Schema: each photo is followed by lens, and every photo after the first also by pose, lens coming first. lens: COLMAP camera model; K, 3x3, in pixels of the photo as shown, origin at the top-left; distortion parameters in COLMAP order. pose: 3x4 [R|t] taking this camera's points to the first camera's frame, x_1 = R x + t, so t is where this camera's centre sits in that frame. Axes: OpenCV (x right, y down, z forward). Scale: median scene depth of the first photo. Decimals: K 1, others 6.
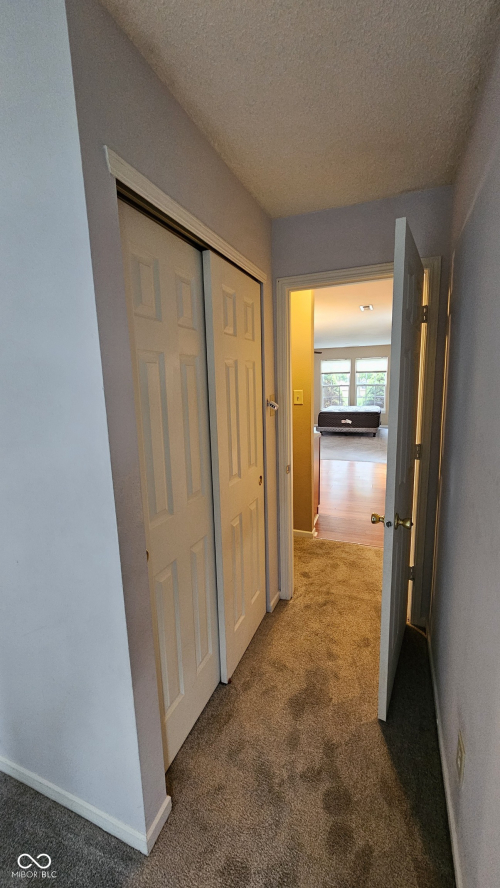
lens RADIAL K [[361.6, 0, 241.3], [0, 361.6, 444.7], [0, 0, 1]] dist [-0.002879, 0.000963]
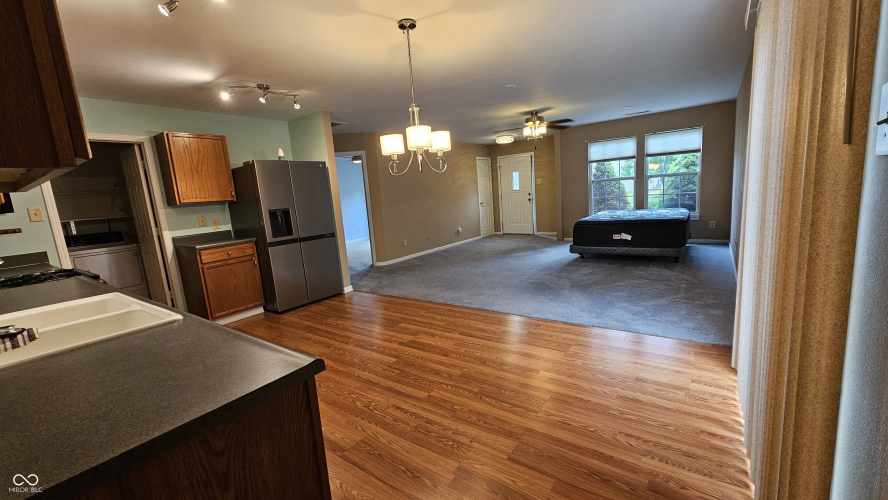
lens RADIAL K [[361.6, 0, 449.6], [0, 361.6, 250.0], [0, 0, 1]] dist [-0.002879, 0.000963]
pose [[0.972400, -0.006232, -0.233236, 0.129824], [0.005564, 0.999978, -0.003524, -0.035334], [0.233253, 0.002129, 0.972414, 0.306736]]
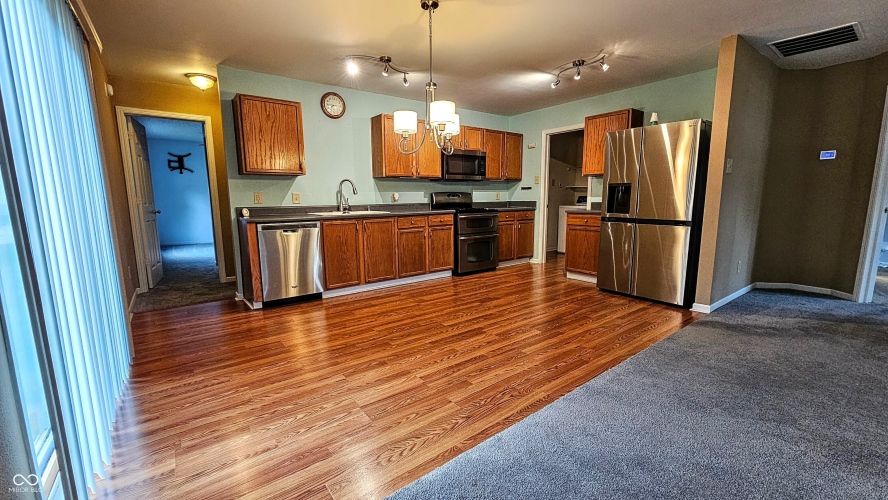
lens RADIAL K [[361.6, 0, 440.4], [0, 361.6, 251.0], [0, 0, 1]] dist [-0.002879, 0.000963]
pose [[-0.511131, 0.162454, -0.844010, 0.266531], [-0.126976, 0.956928, 0.261084, -0.088176], [0.850072, 0.240617, -0.468488, 0.670222]]
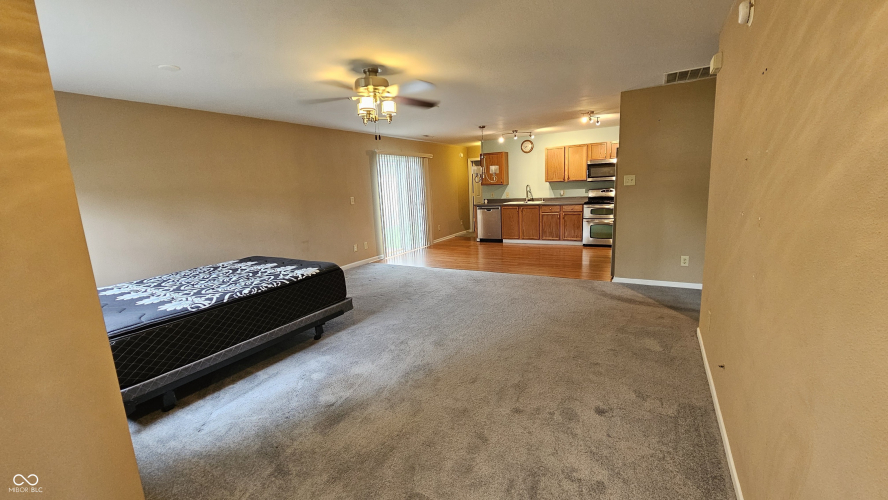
lens RADIAL K [[361.6, 0, 447.9], [0, 361.6, 250.0], [0, 0, 1]] dist [-0.002879, 0.000963]
pose [[-0.988500, 0.054321, 0.141128, 0.034312], [0.099968, 0.934979, 0.340325, -0.195860], [-0.113465, 0.350519, -0.929657, 1.158766]]
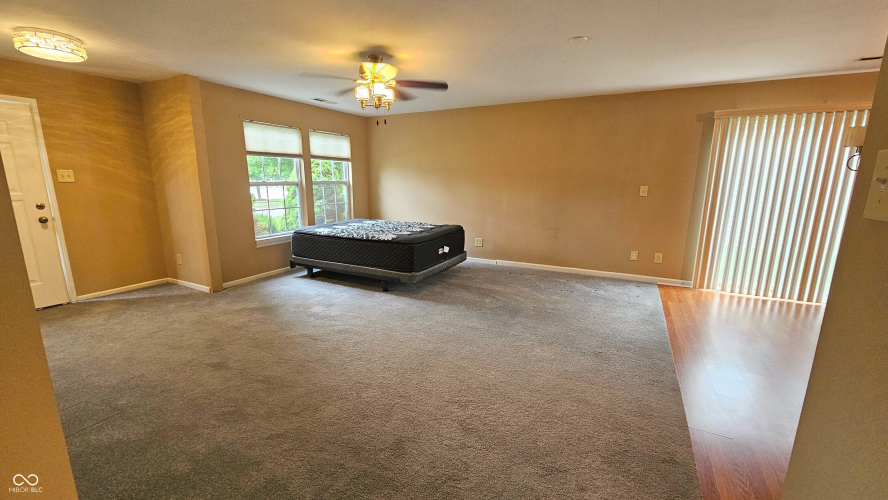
lens RADIAL K [[361.6, 0, 440.3], [0, 361.6, 249.7], [0, 0, 1]] dist [-0.002879, 0.000963]
pose [[0.088542, -0.165674, 0.982198, -0.187613], [0.163727, 0.975079, 0.149714, -0.120147], [-0.982524, 0.147556, 0.113461, 0.786926]]
